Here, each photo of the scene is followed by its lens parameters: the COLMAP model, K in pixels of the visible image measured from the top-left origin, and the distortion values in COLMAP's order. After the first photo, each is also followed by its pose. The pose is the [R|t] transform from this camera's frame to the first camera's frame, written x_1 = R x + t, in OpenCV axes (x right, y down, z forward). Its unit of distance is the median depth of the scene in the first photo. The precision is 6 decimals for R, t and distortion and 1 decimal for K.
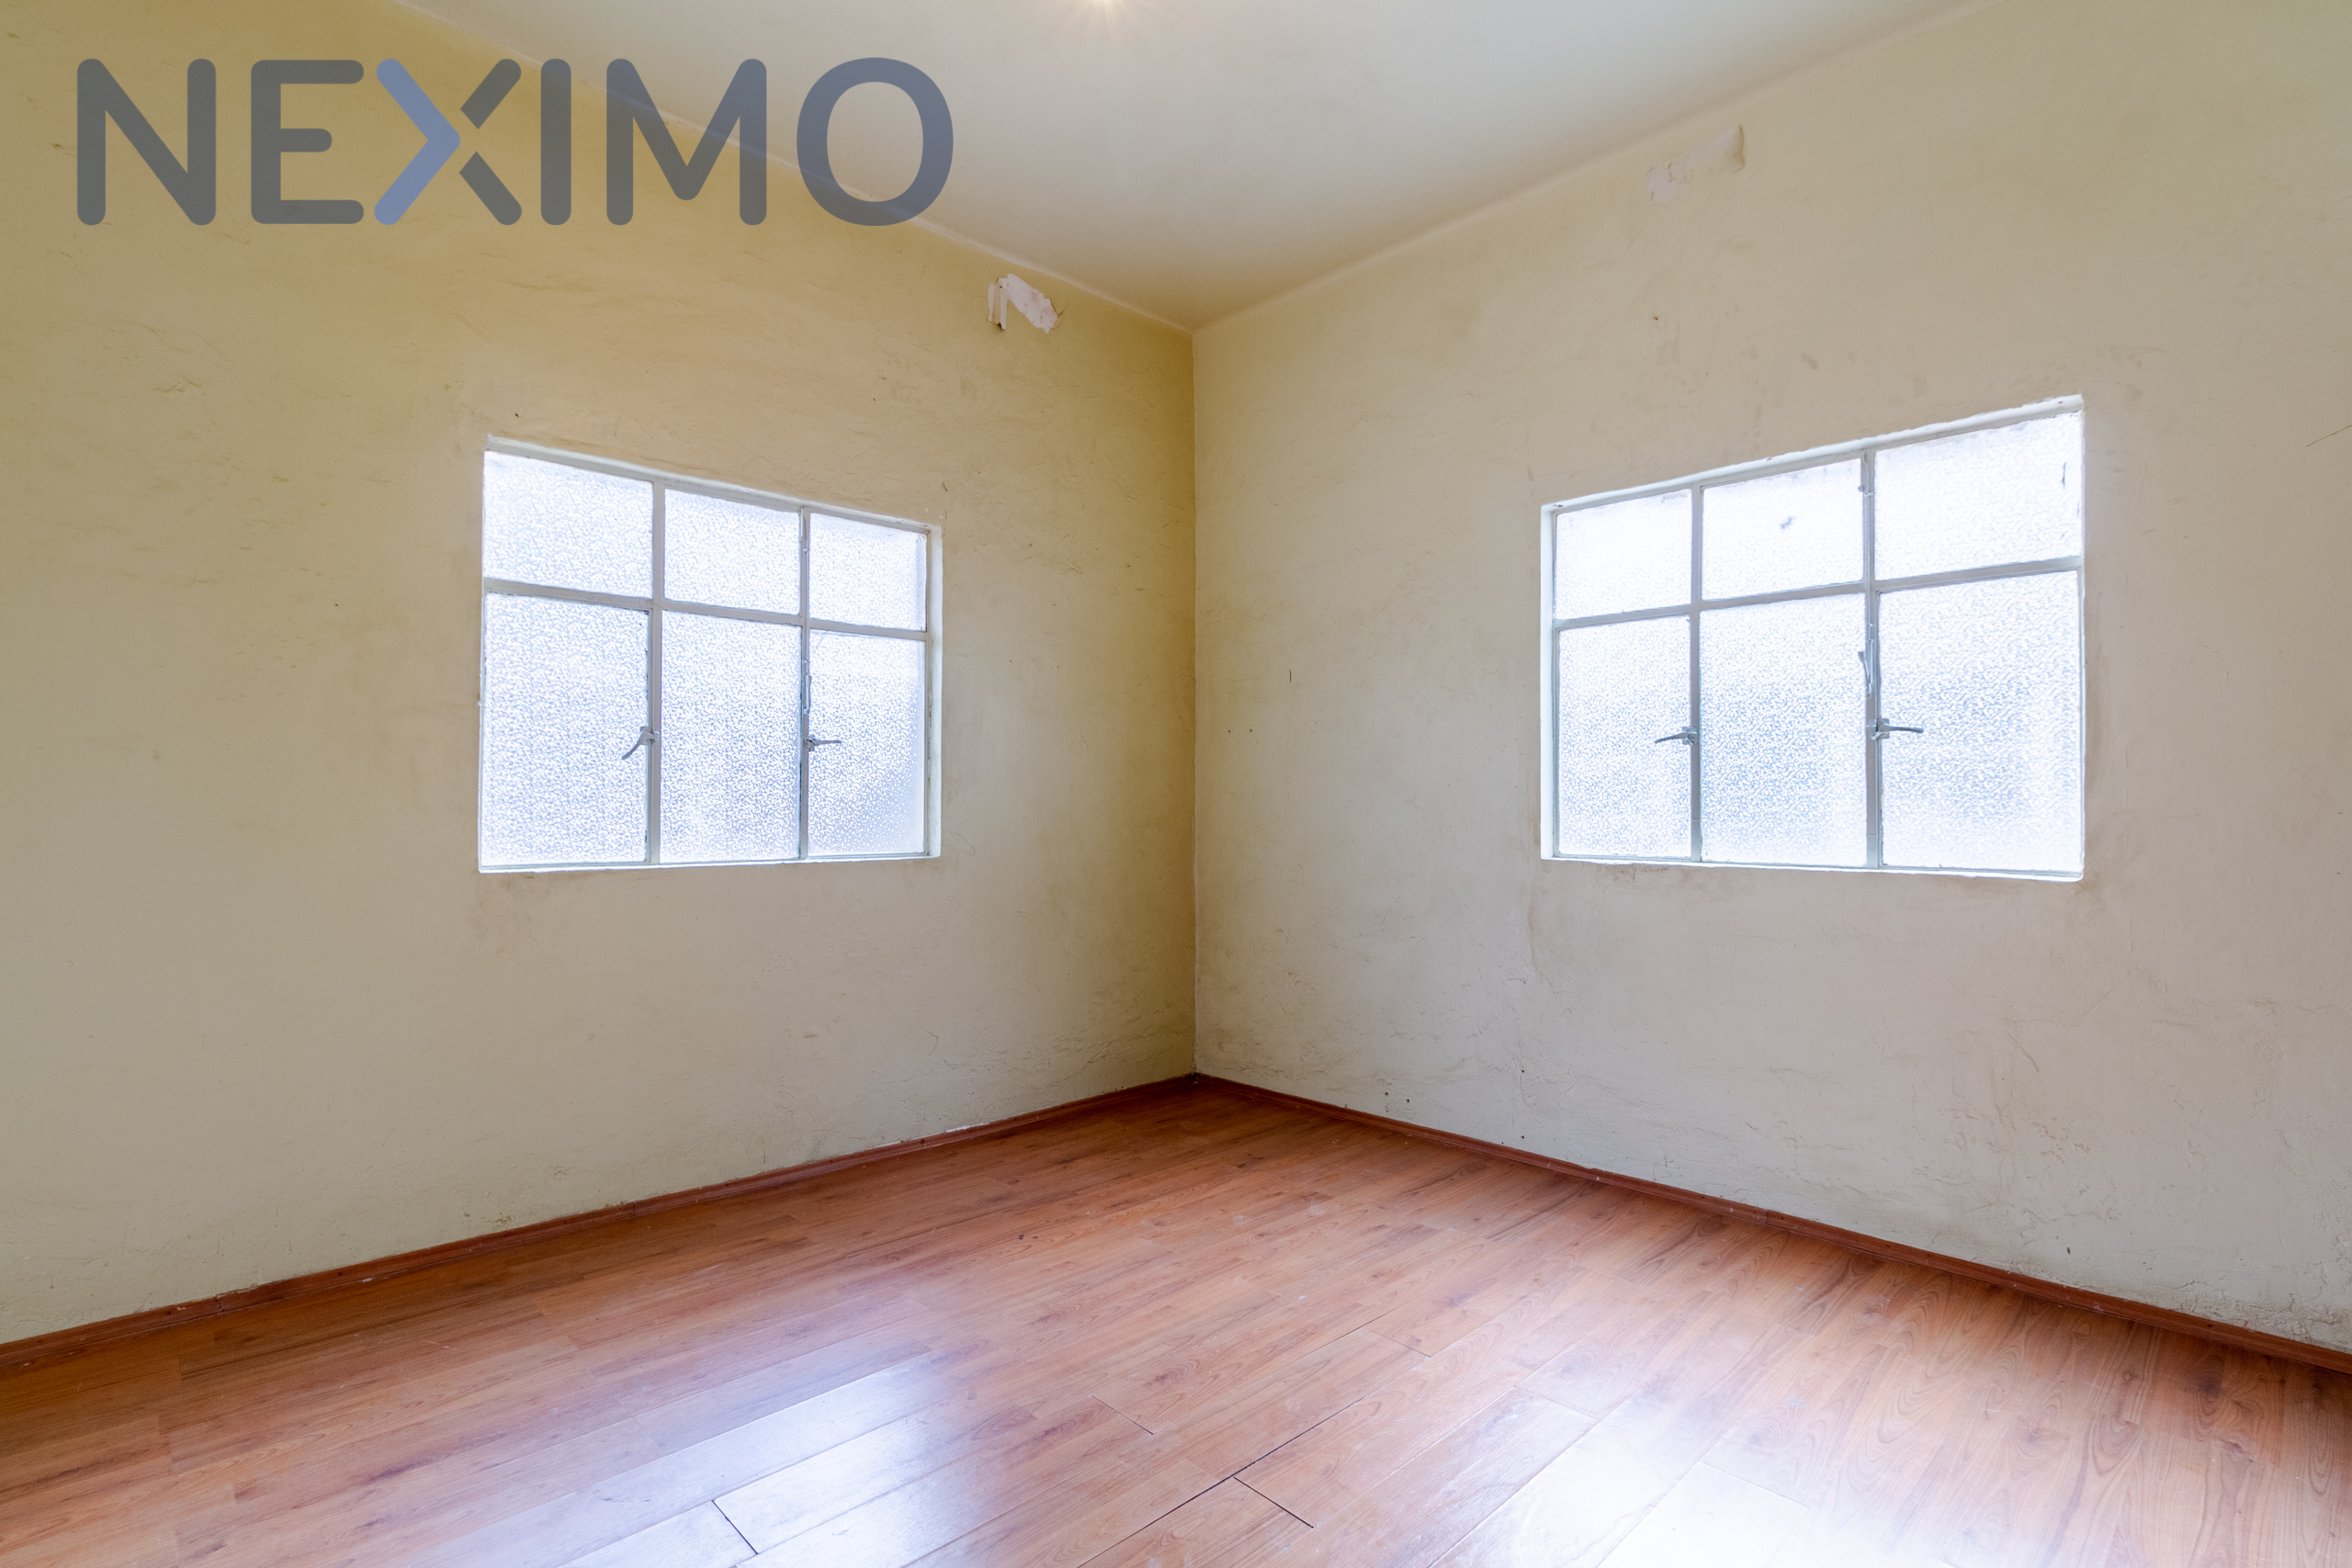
lens RADIAL K [[1106.9, 0, 1188.1], [0, 1106.9, 796.3], [0, 0, 1]] dist [0.000822, 0.001054]
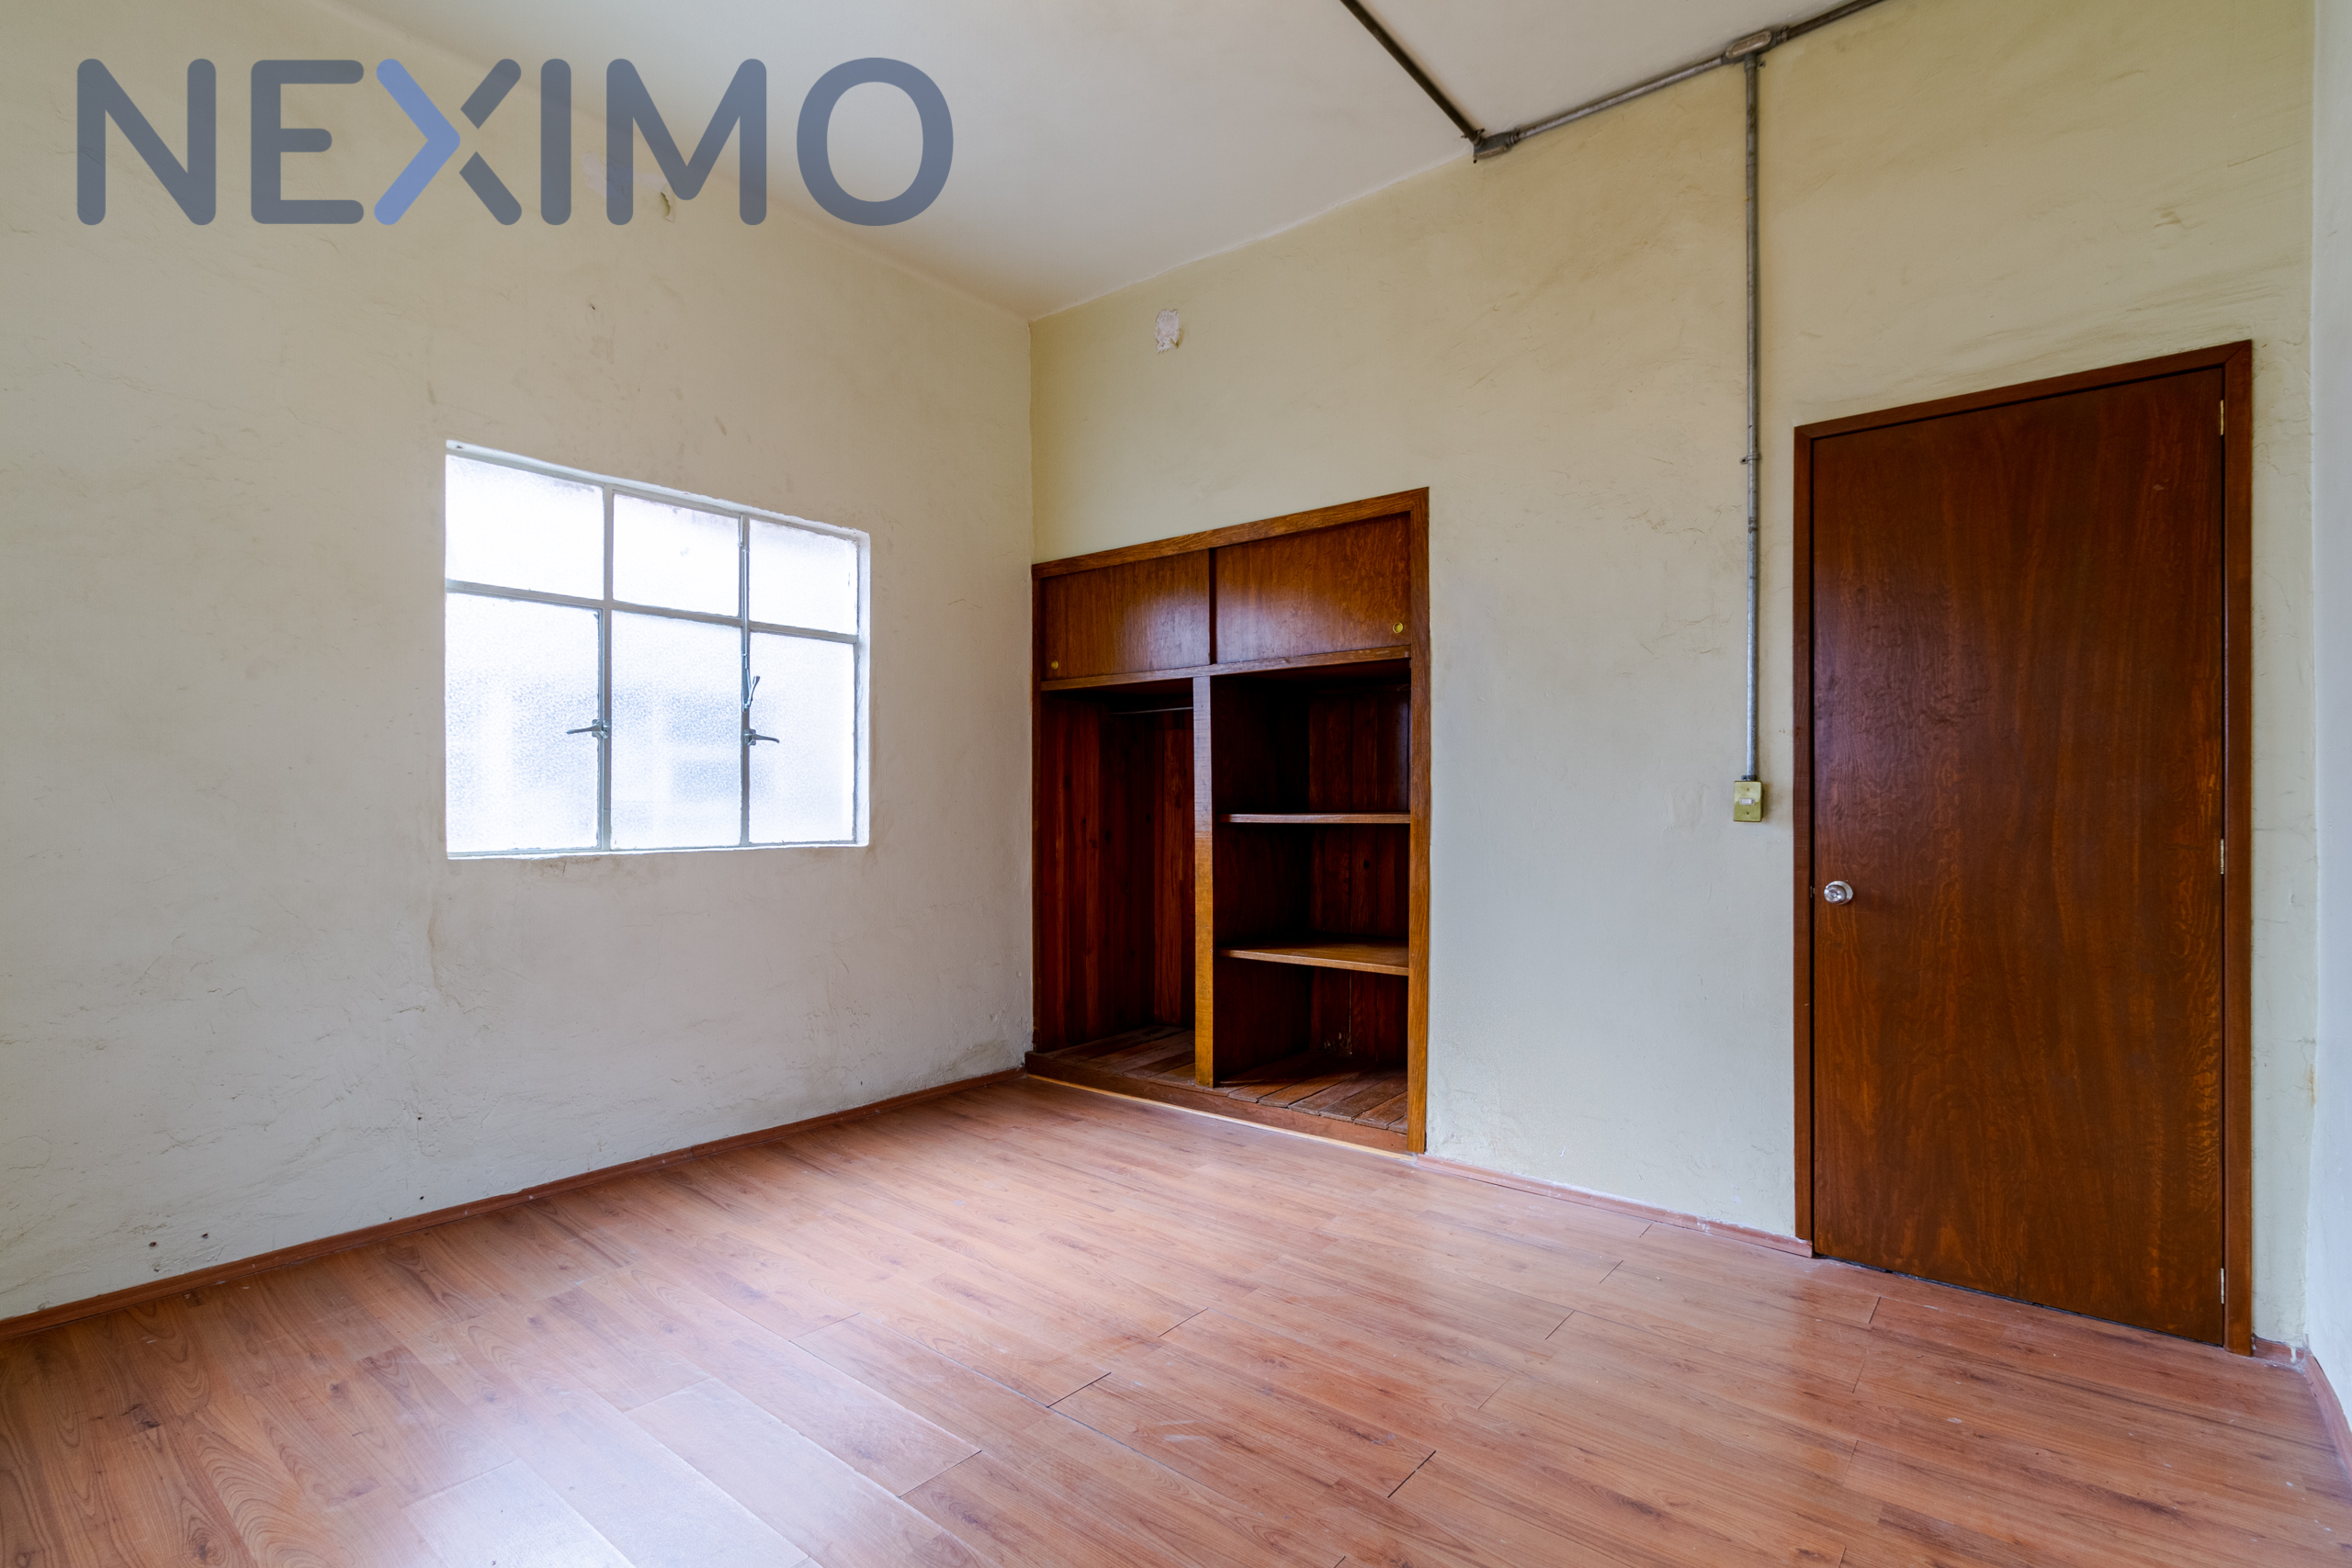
lens RADIAL K [[1106.9, 0, 1169.1], [0, 1106.9, 791.5], [0, 0, 1]] dist [0.000822, 0.001054]
pose [[-0.103400, 0.000101, 0.994640, -0.681528], [-0.015790, 0.999874, -0.001743, -0.003071], [-0.994515, -0.015886, -0.103385, 0.632618]]
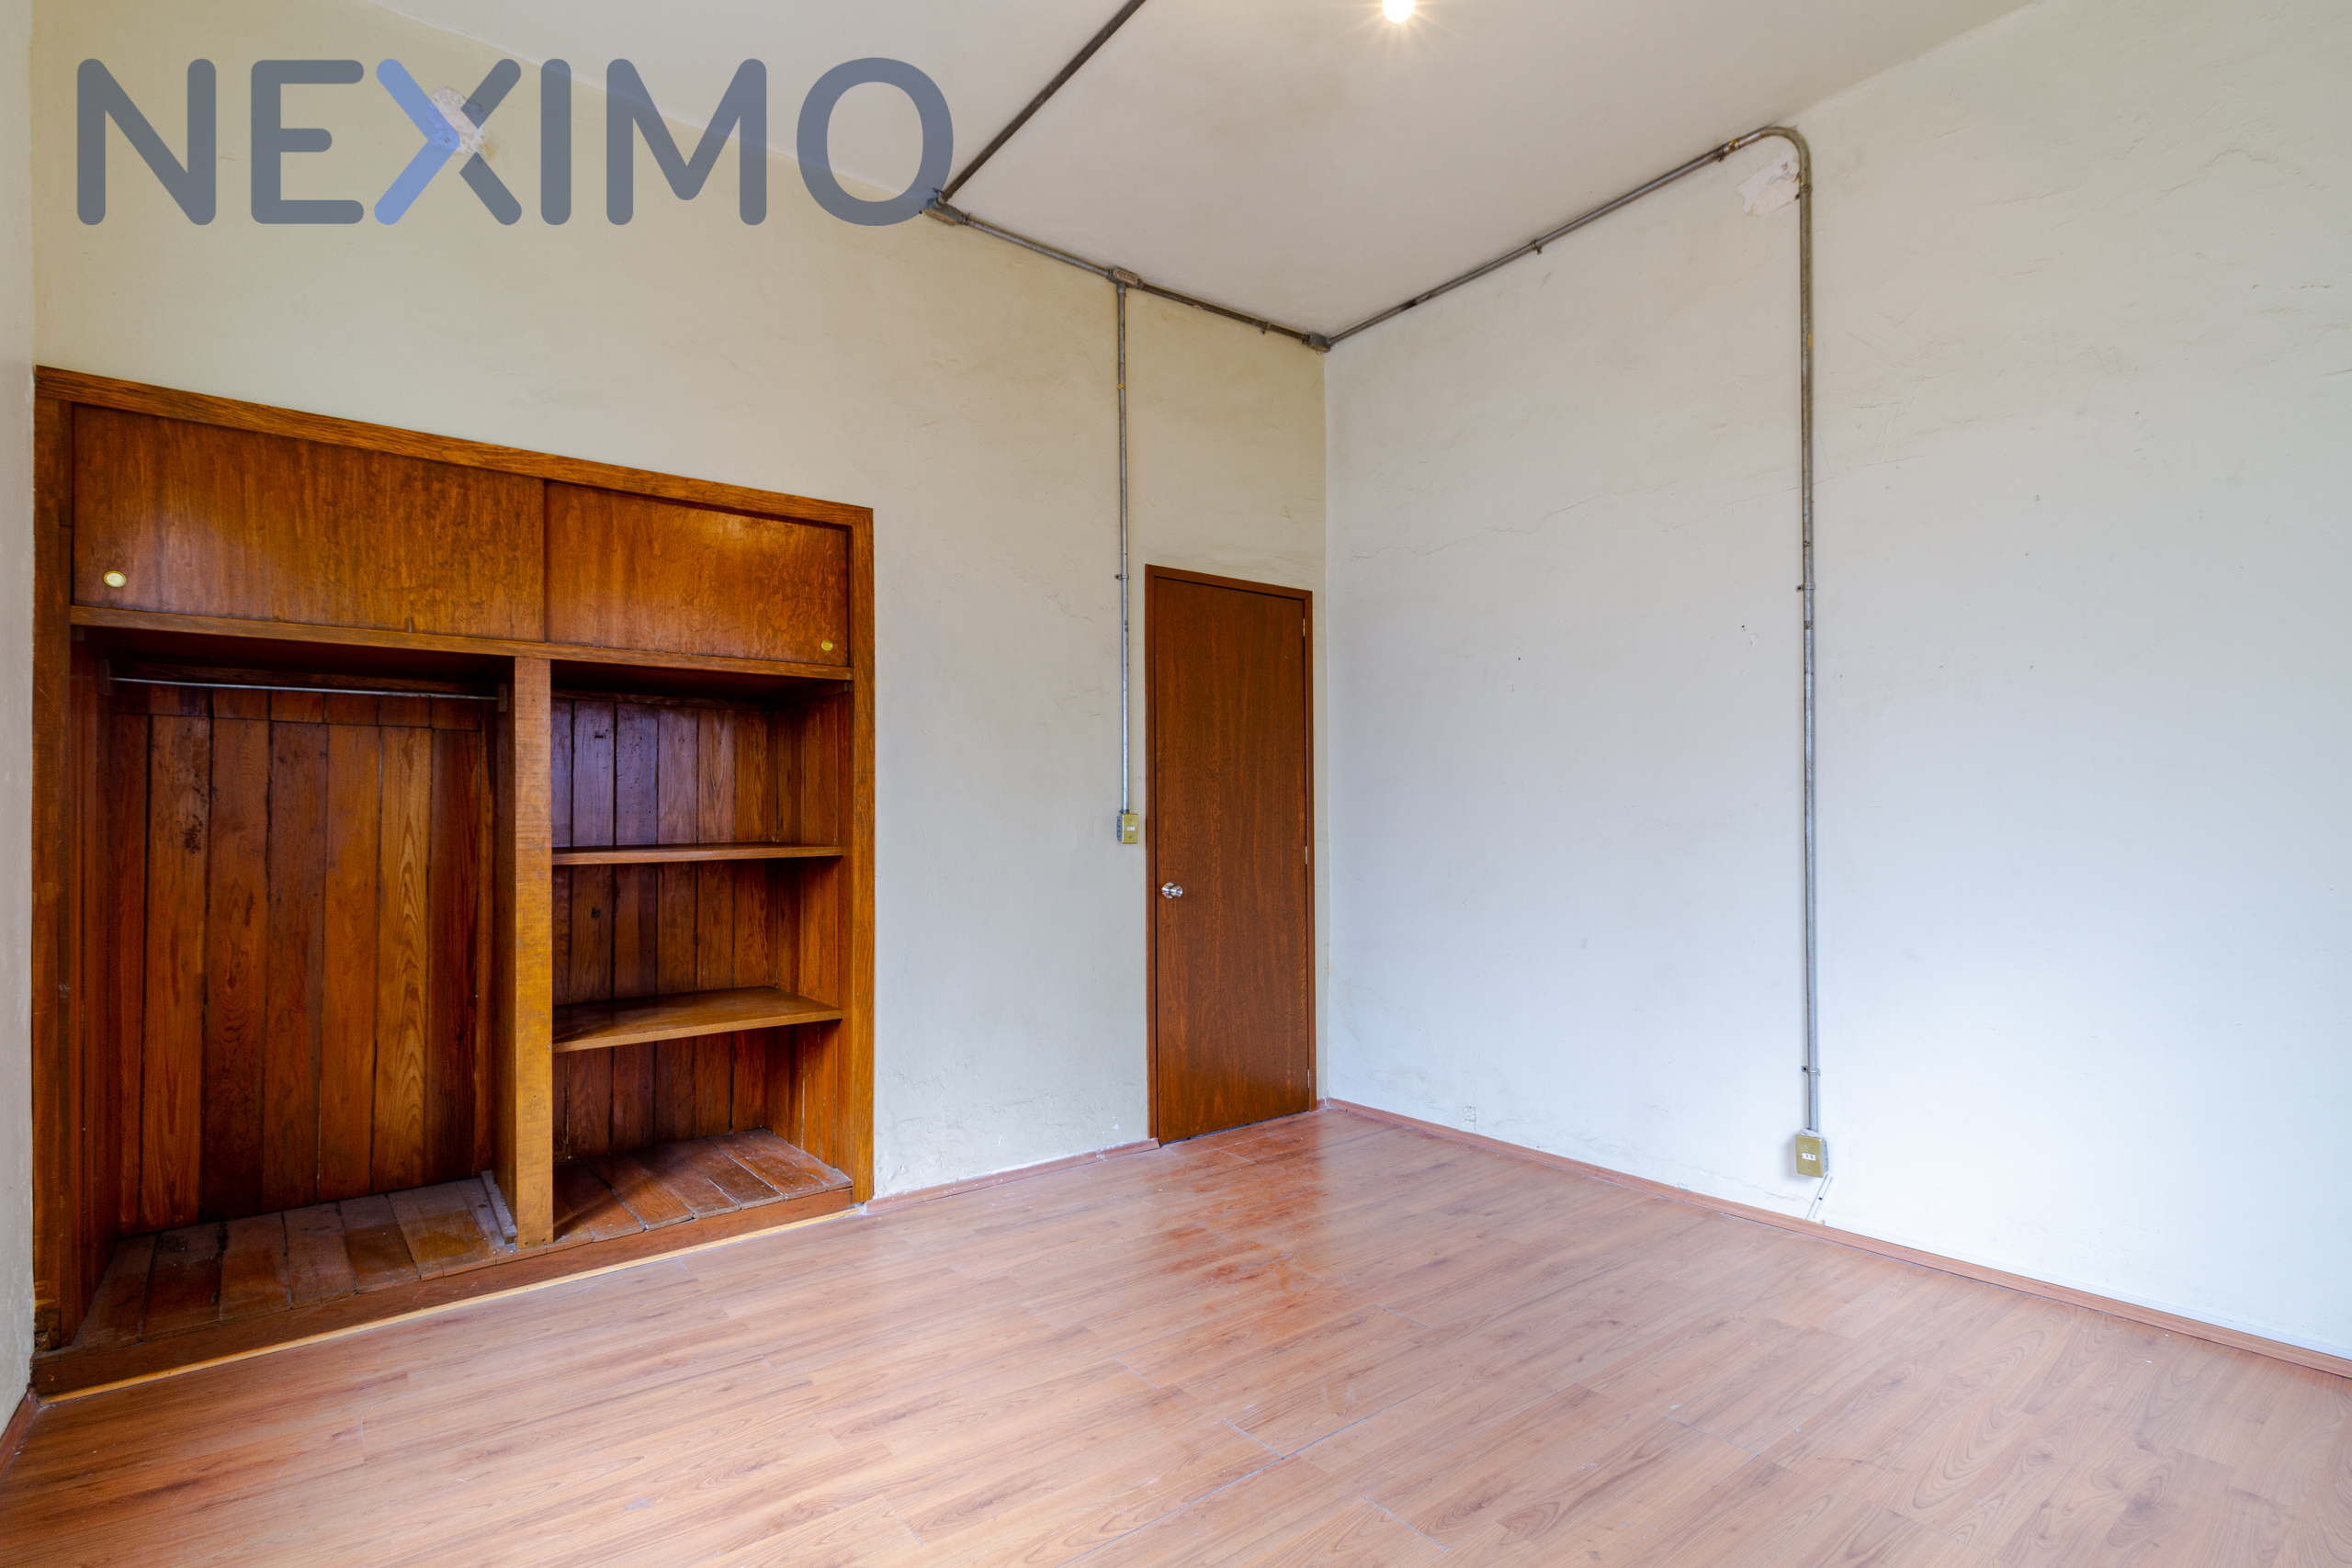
lens RADIAL K [[1106.9, 0, 1170.0], [0, 1106.9, 808.1], [0, 0, 1]] dist [0.000822, 0.001054]
pose [[-0.991869, 0.003590, 0.127211, 0.007107], [-0.000041, 0.999593, -0.028527, 0.008476], [-0.127261, -0.028300, -0.991465, 1.324104]]
